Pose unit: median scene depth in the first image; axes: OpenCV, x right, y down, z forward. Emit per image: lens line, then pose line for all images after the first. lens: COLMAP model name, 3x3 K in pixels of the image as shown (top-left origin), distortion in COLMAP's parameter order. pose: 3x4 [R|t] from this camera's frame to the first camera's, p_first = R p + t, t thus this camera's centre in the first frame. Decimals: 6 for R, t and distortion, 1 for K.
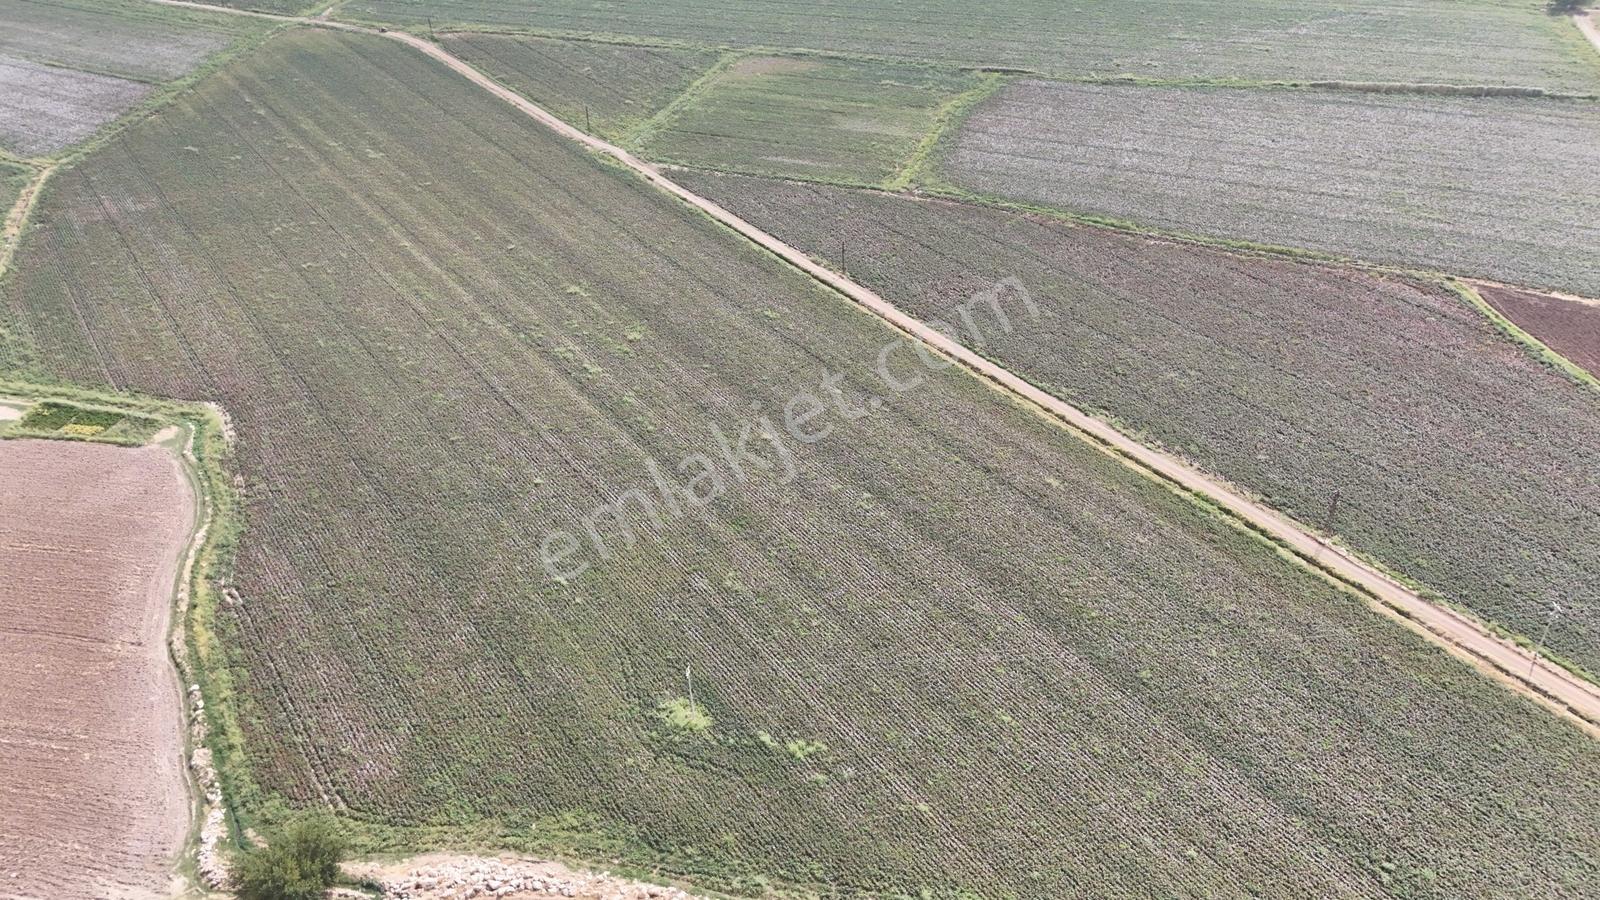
lens RADIAL K [[1175.3, 0, 803.6], [0, 1175.3, 447.0], [0, 0, 1]] dist [0.066485, -0.060503]
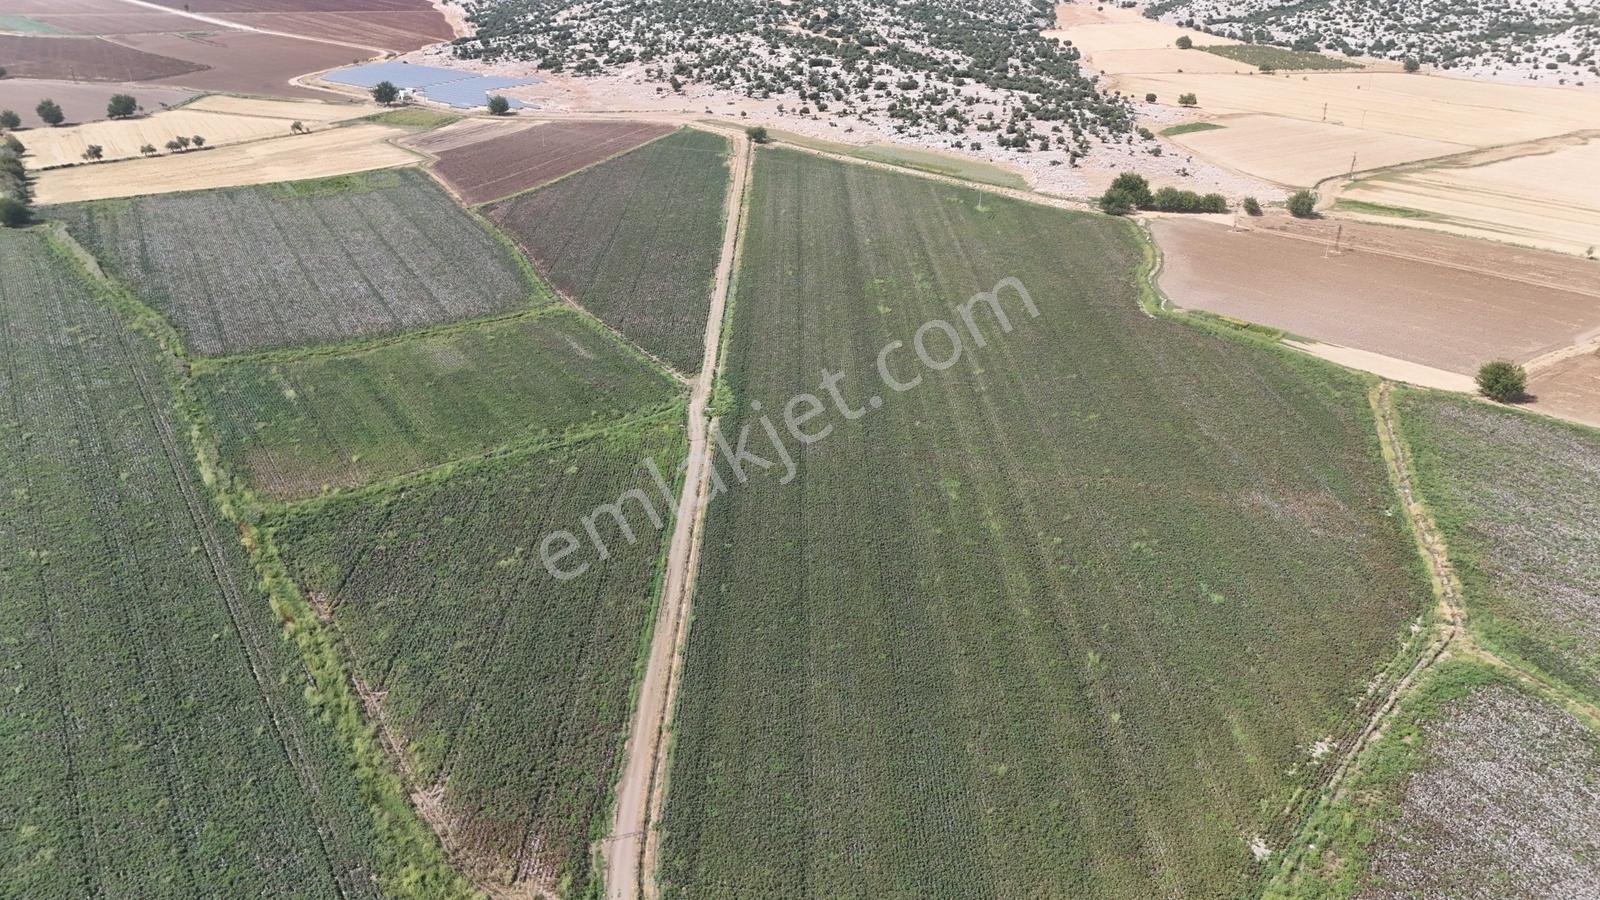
lens RADIAL K [[1175.3, 0, 803.6], [0, 1175.3, 447.0], [0, 0, 1]] dist [0.066485, -0.060503]
pose [[-0.813732, -0.223885, 0.536391, -0.994645], [0.343781, 0.558731, 0.754741, -1.237852], [-0.468674, 0.798558, -0.377690, 1.935483]]
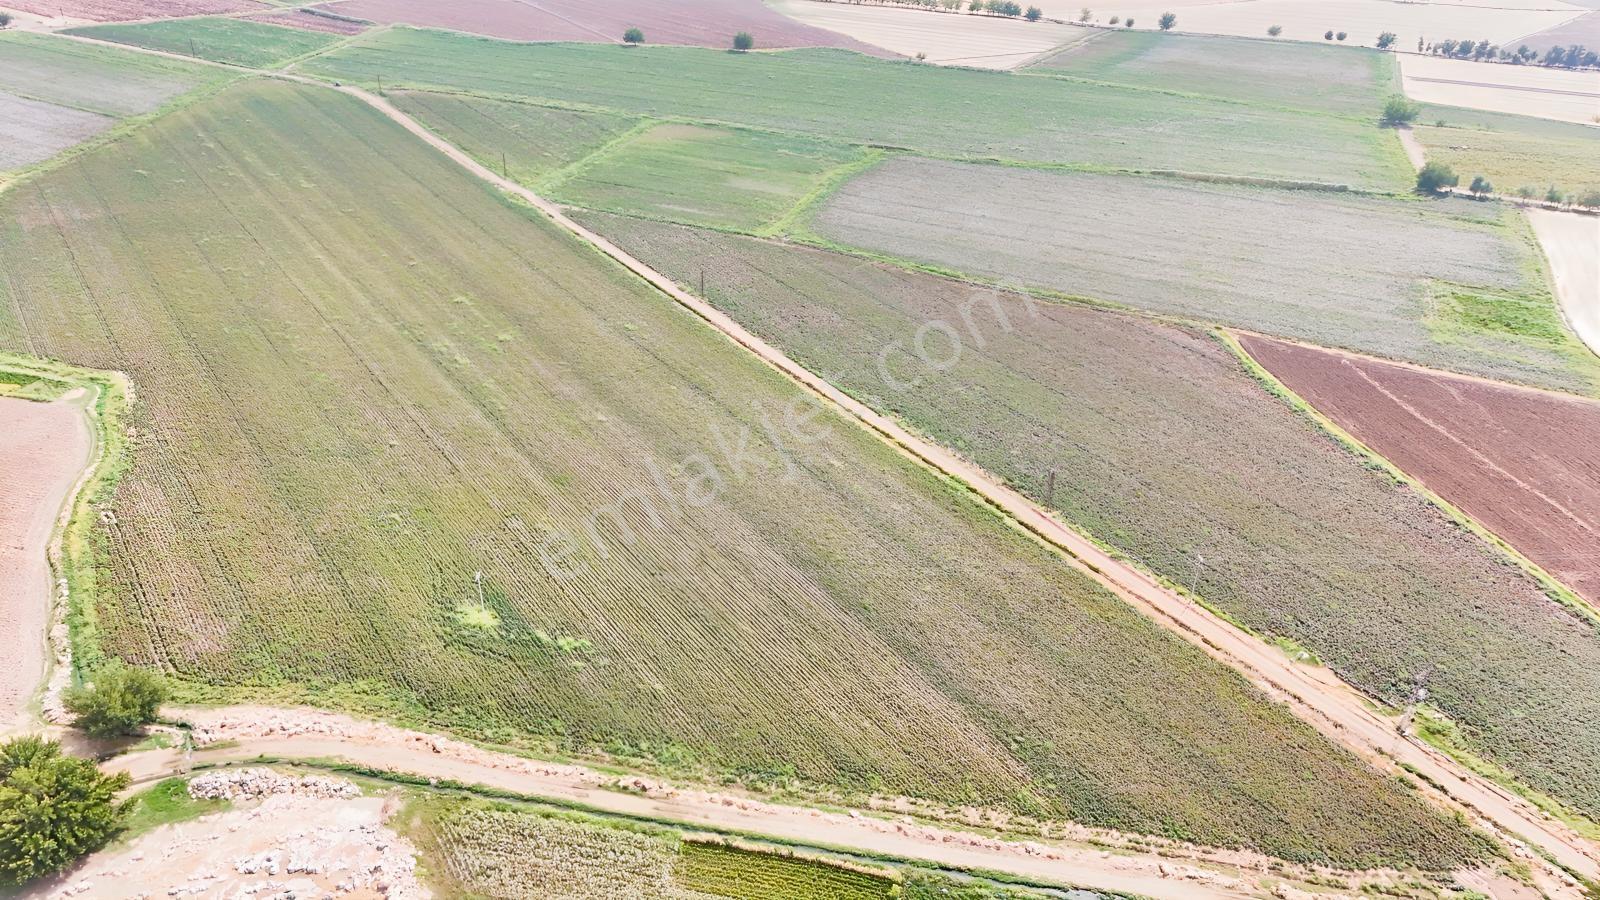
lens RADIAL K [[1175.3, 0, 803.6], [0, 1175.3, 447.0], [0, 0, 1]] dist [0.066485, -0.060503]
pose [[0.998591, 0.049274, 0.019682, 0.137975], [-0.047550, 0.995653, -0.080088, 0.096563], [-0.023543, 0.079039, 0.996593, -0.146196]]
